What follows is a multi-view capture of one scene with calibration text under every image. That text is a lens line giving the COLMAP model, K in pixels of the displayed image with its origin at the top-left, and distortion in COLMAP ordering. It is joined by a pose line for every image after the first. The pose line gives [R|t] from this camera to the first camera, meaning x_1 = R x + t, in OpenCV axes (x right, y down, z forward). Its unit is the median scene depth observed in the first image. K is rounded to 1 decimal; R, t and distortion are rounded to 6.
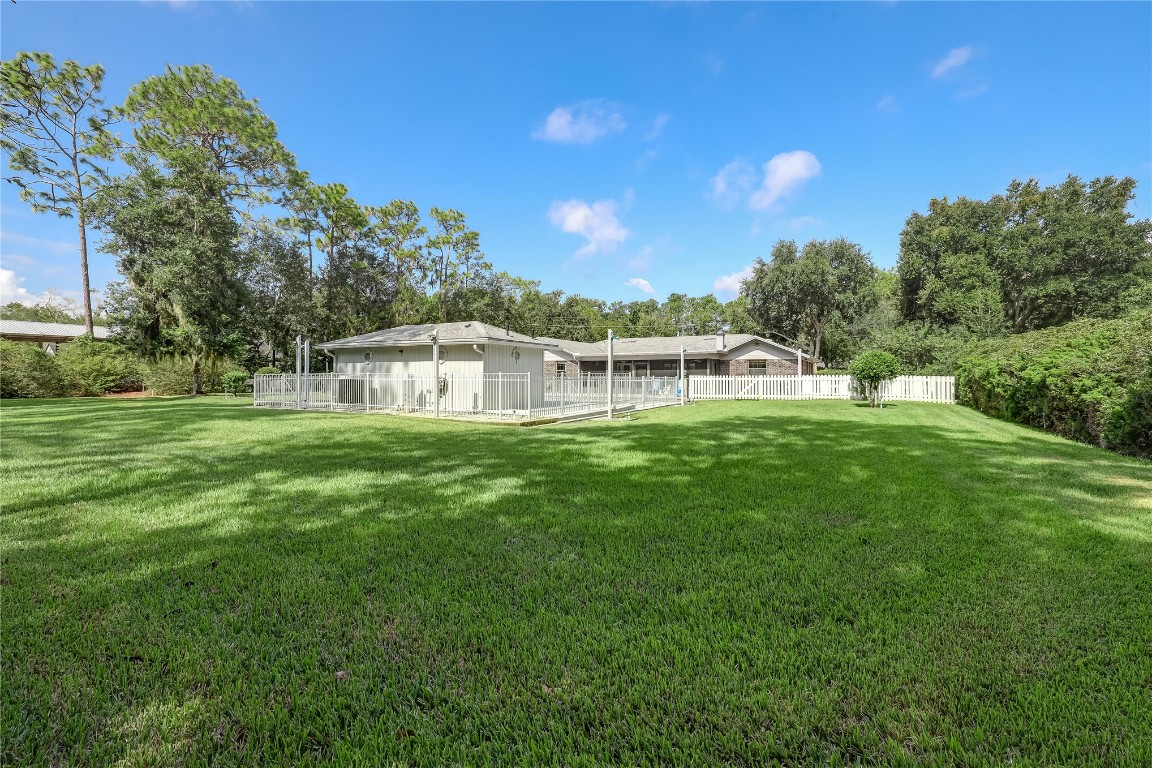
lens RADIAL K [[531.9, 0, 576.0], [0, 531.9, 384.0], [0, 0, 1]] dist [-0.001032, -0.000302]
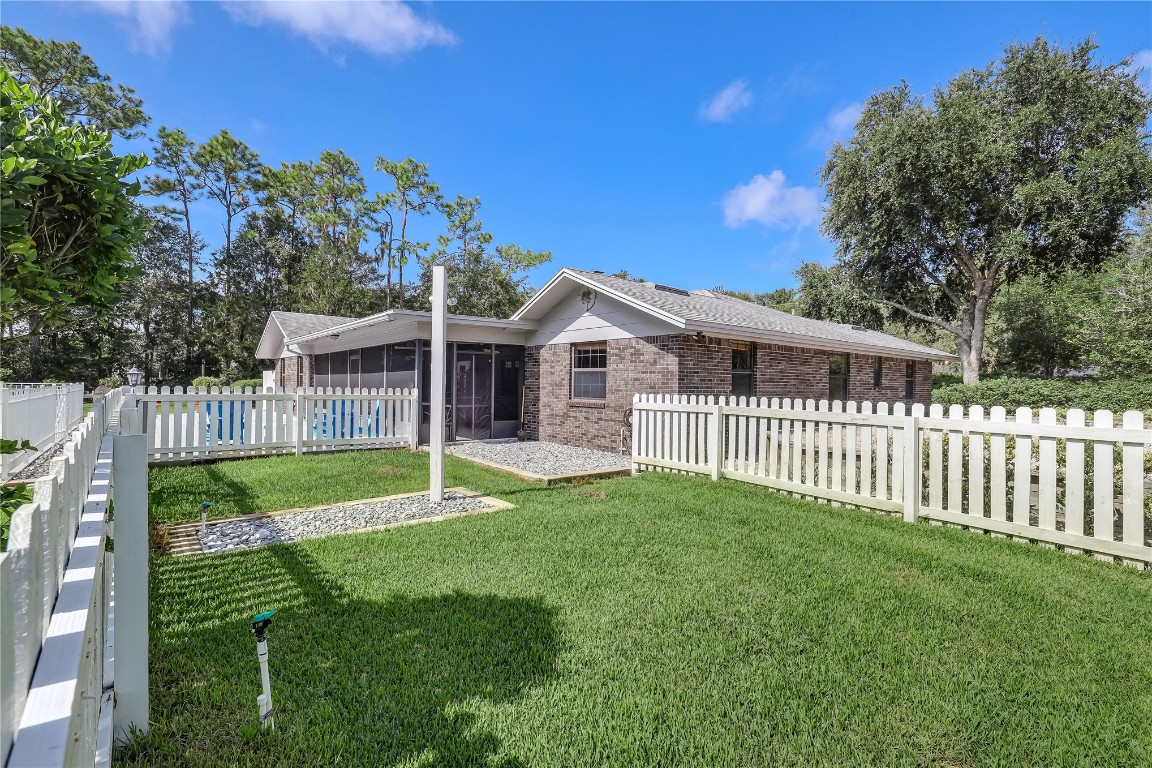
lens RADIAL K [[531.9, 0, 576.0], [0, 531.9, 384.0], [0, 0, 1]] dist [-0.001032, -0.000302]
pose [[0.926905, 0.017955, -0.374865, 0.275937], [-0.025574, 0.999555, -0.015358, -0.010595], [0.374423, 0.023822, 0.926952, 0.422718]]
